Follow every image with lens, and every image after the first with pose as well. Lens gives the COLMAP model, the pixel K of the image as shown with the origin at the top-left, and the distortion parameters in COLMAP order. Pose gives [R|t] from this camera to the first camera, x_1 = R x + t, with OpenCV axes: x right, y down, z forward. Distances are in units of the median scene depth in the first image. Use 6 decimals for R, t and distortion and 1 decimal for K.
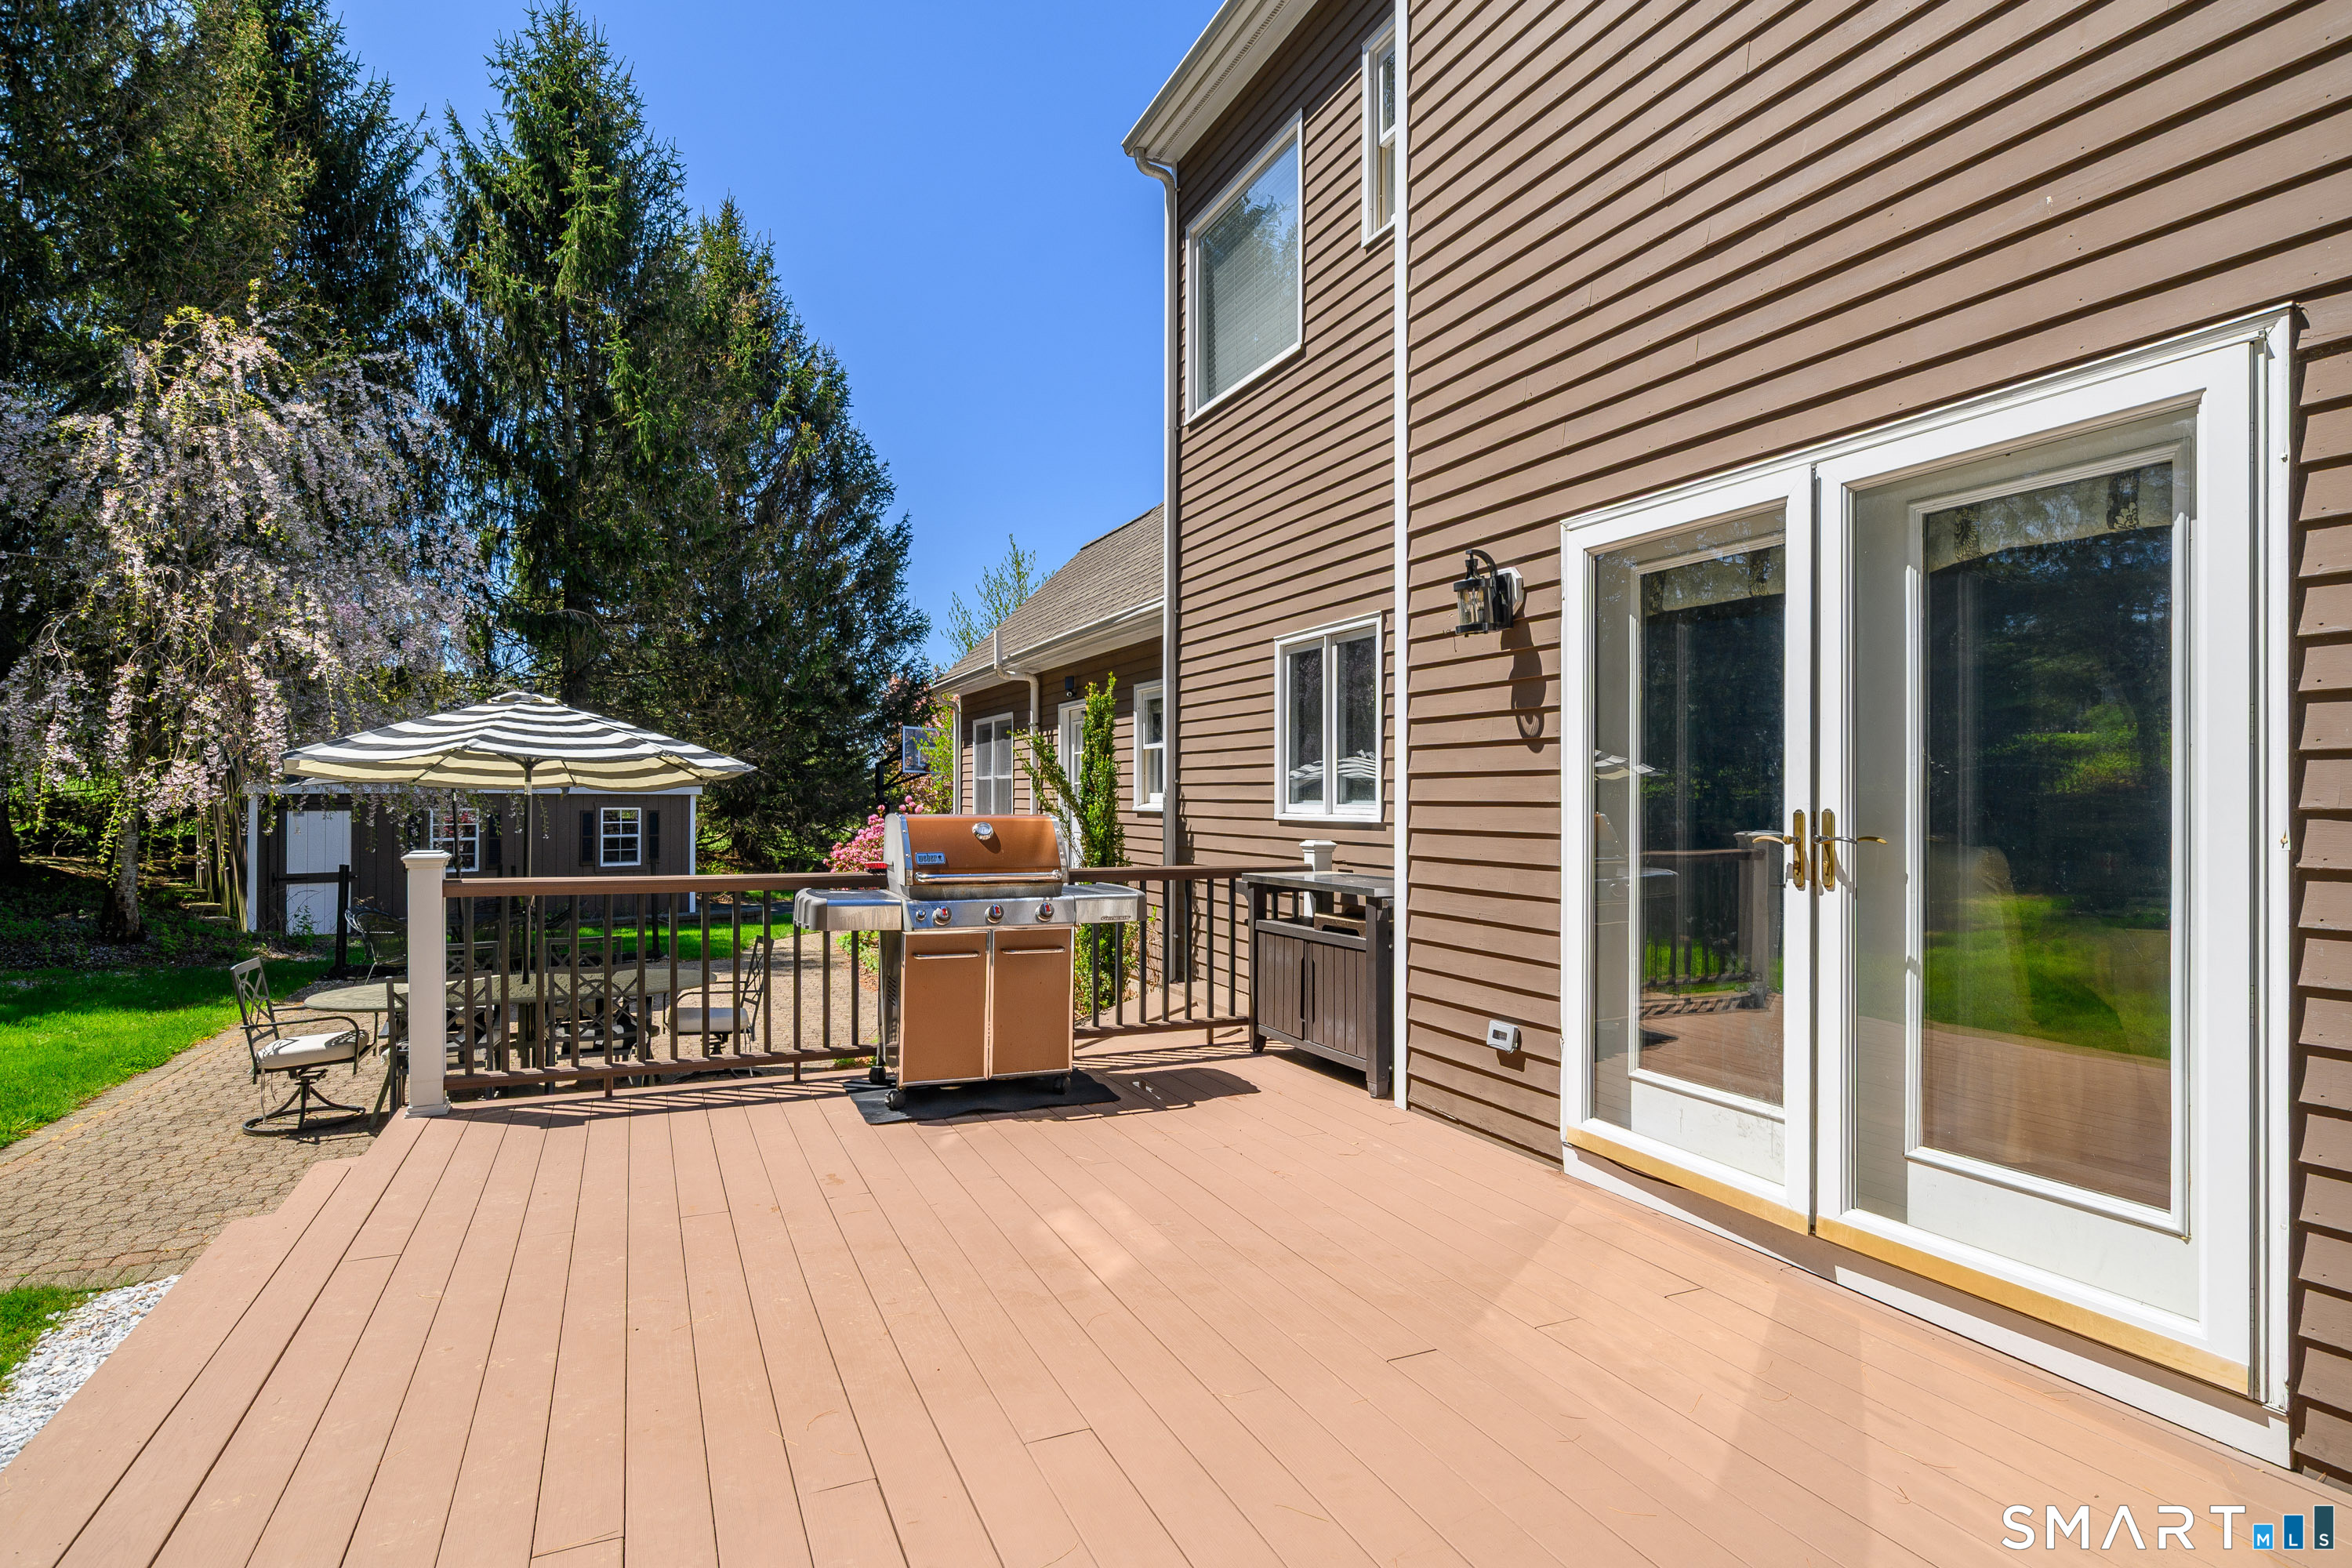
lens RADIAL K [[1153.4, 0, 1168.8], [0, 1153.4, 785.1], [0, 0, 1]] dist [-0.002424, -0.000076]
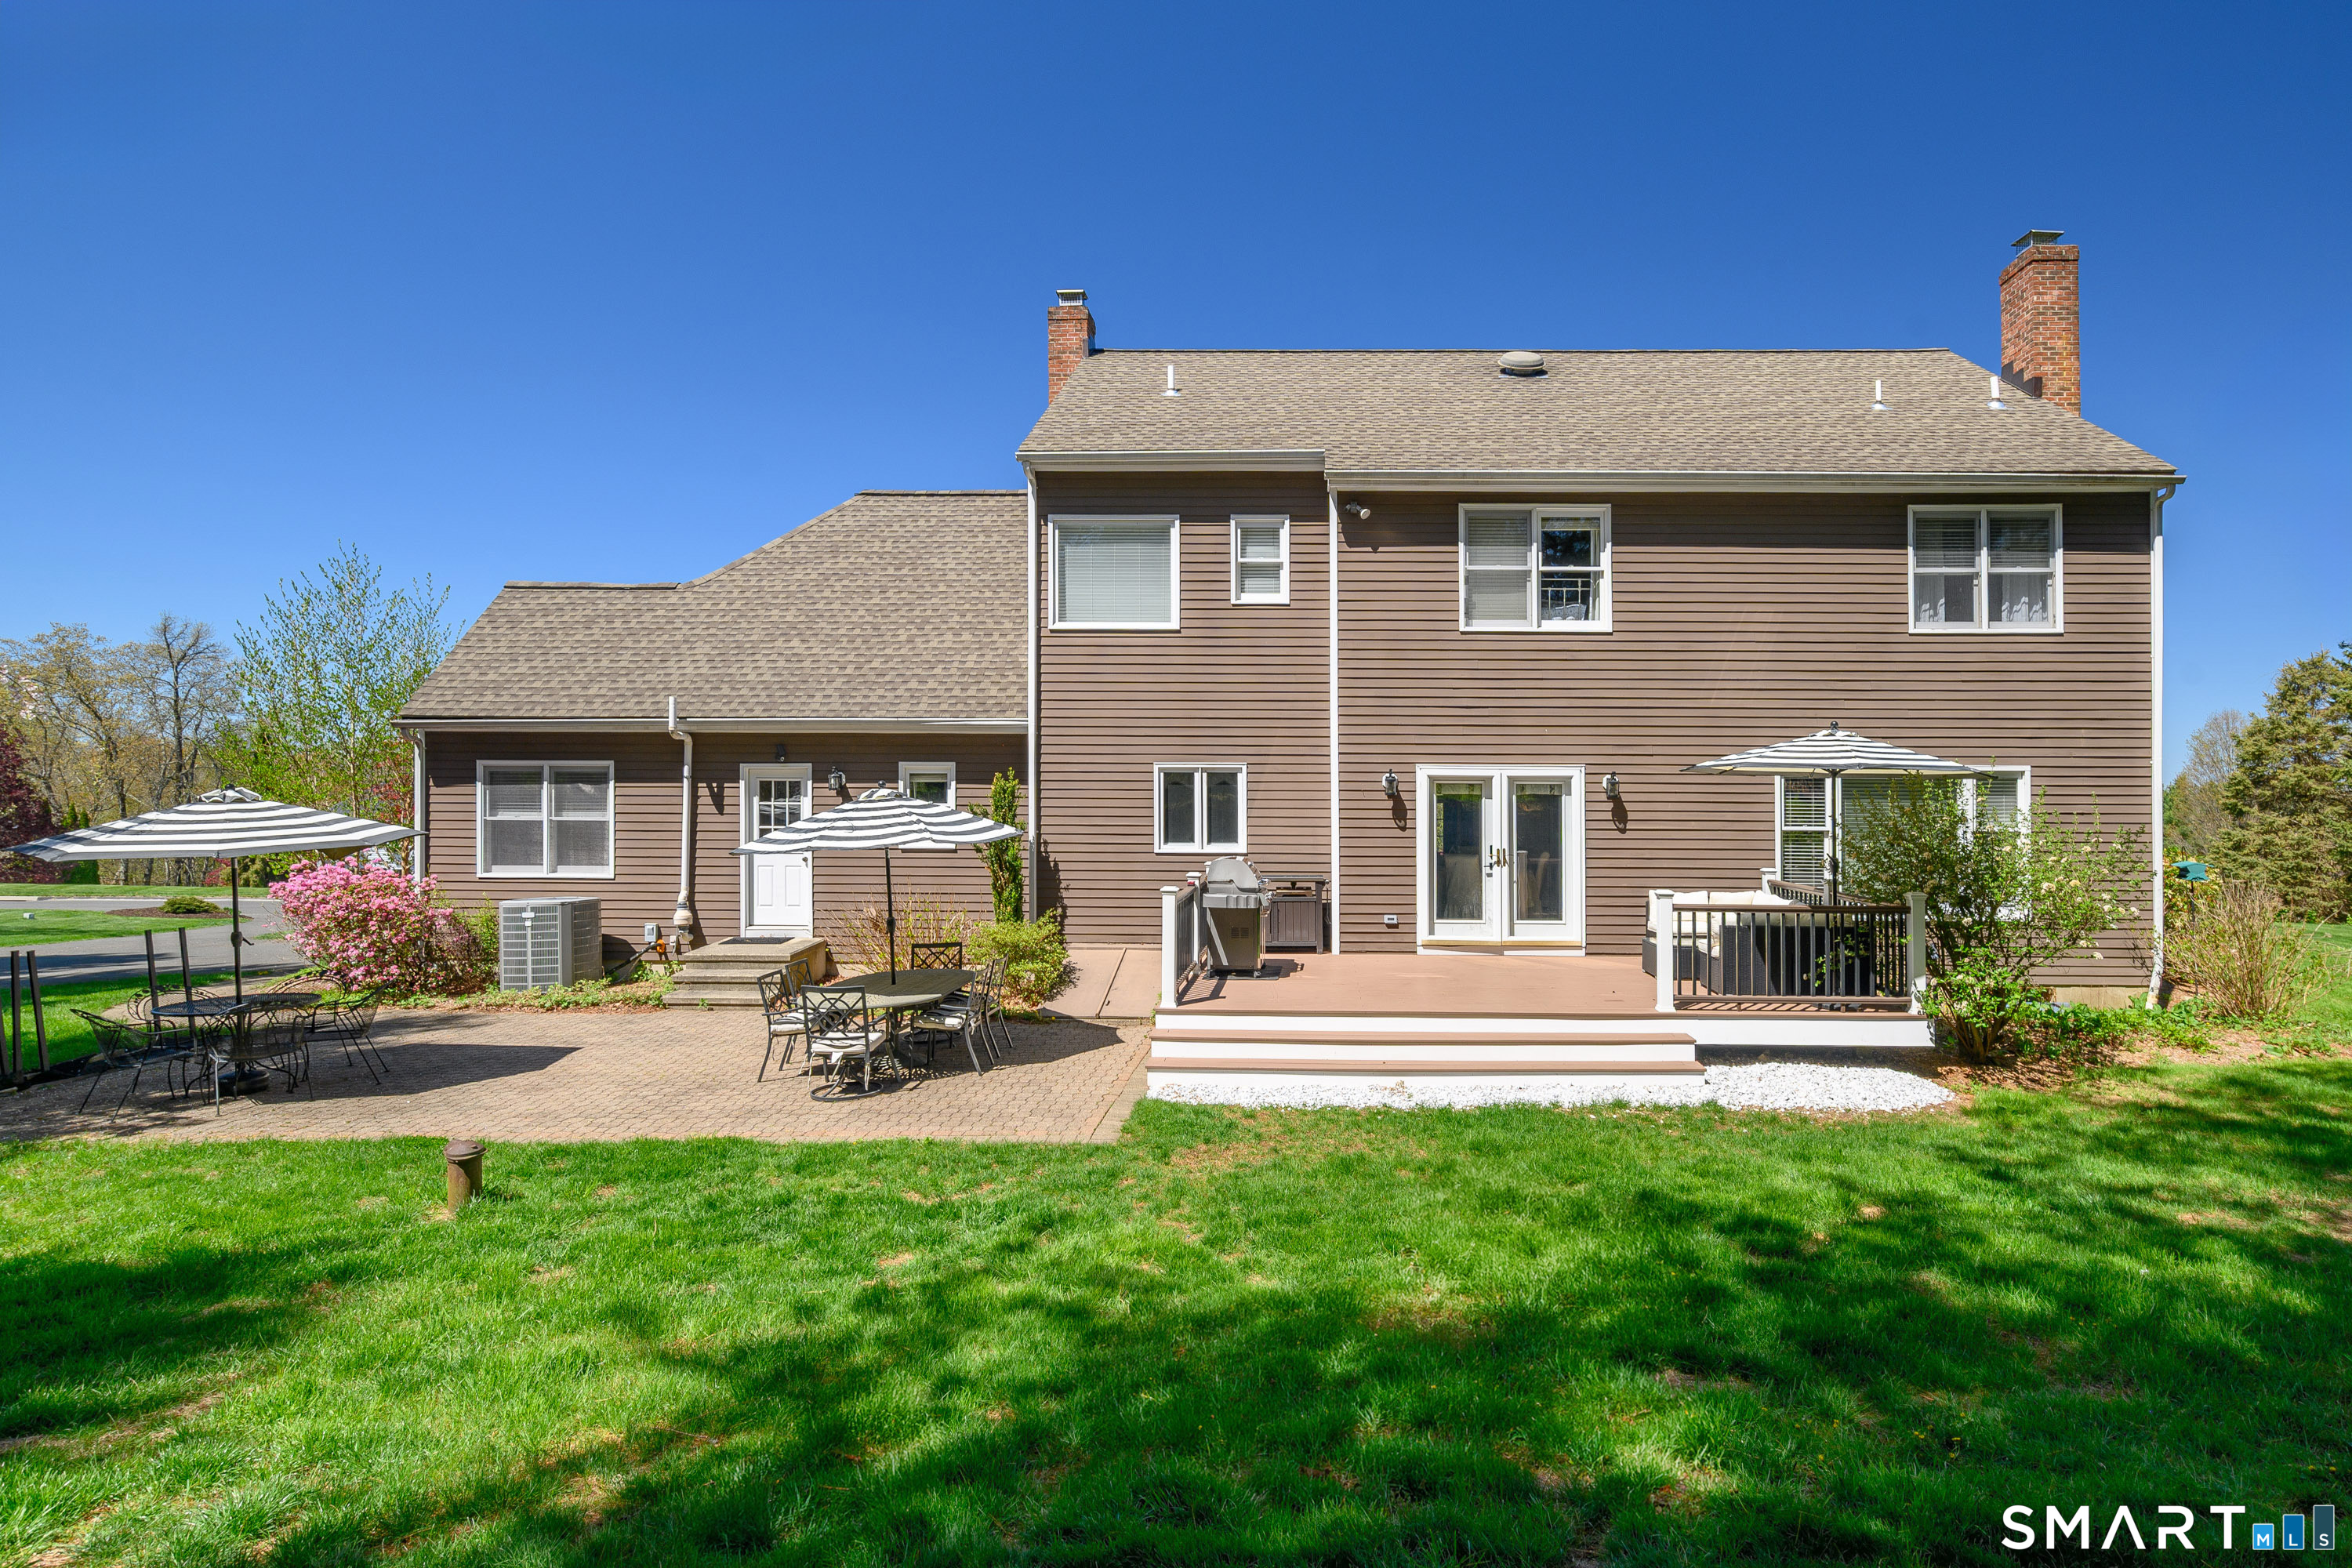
lens RADIAL K [[1153.4, 0, 1168.8], [0, 1153.4, 785.1], [0, 0, 1]] dist [-0.002424, -0.000076]
pose [[0.479121, 0.002099, 0.877746, -1.029860], [-0.007996, 0.999966, 0.001973, -0.057587], [-0.877713, -0.007963, 0.479121, 0.001697]]
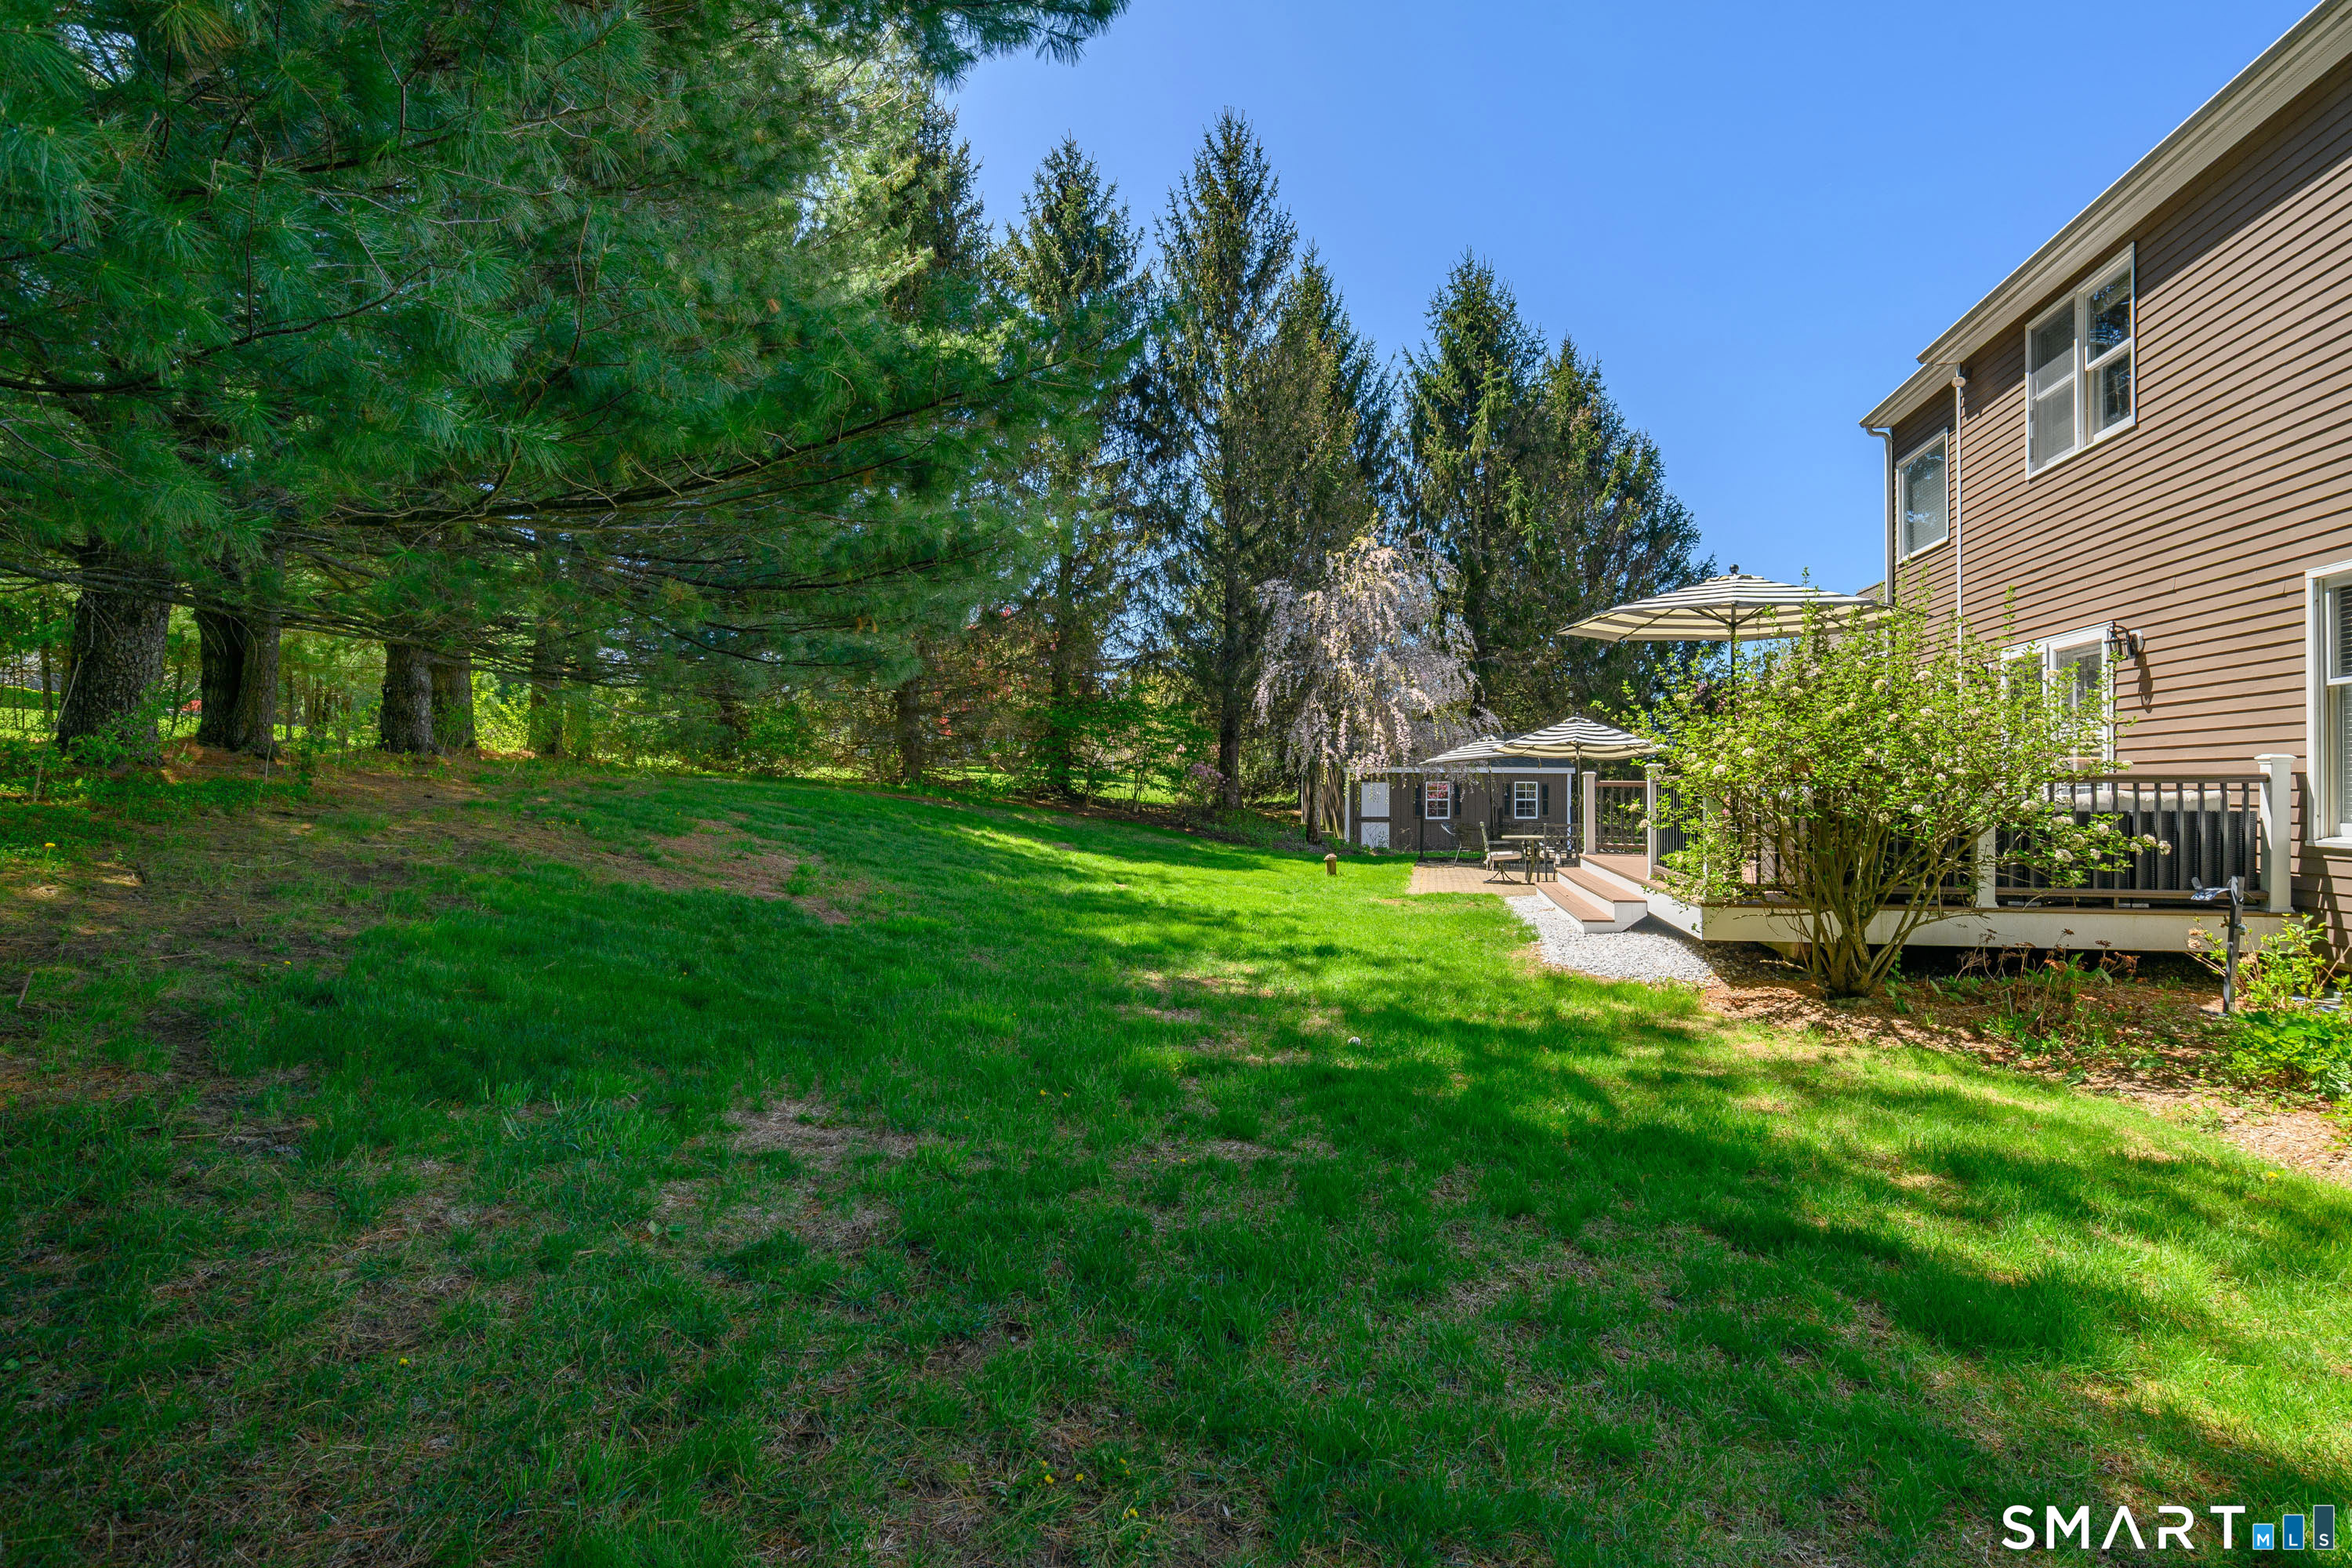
lens RADIAL K [[1153.4, 0, 1168.8], [0, 1153.4, 785.1], [0, 0, 1]] dist [-0.002424, -0.000076]
pose [[0.798220, -0.004499, -0.602349, 0.140072], [0.004592, 0.999988, -0.001383, 0.038044], [0.602349, -0.001662, 0.798231, -0.888770]]
